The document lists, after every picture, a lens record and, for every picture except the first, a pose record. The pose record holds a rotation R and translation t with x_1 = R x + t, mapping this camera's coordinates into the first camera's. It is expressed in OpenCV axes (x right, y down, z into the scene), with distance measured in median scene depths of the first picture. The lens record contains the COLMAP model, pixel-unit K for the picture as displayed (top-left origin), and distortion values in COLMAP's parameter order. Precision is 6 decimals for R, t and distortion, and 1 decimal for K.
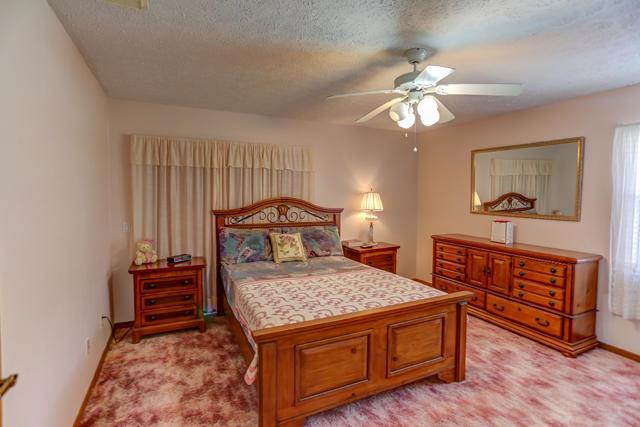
lens RADIAL K [[324.3, 0, 312.5], [0, 324.3, 213.5], [0, 0, 1]] dist [-0.049162, 0.031110]
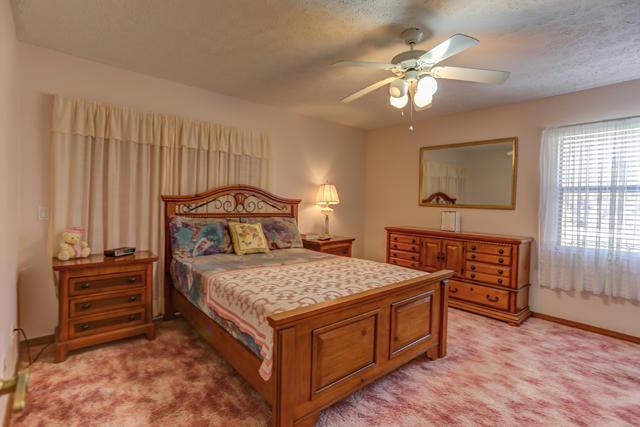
lens RADIAL K [[325.4, 0, 323.1], [0, 325.4, 211.3], [0, 0, 1]] dist [-0.060421, 0.035509]
pose [[0.959003, 0.008159, 0.283280, -0.144034], [-0.000347, 0.999619, -0.027615, 0.056723], [-0.283397, 0.026385, 0.958640, 0.070616]]
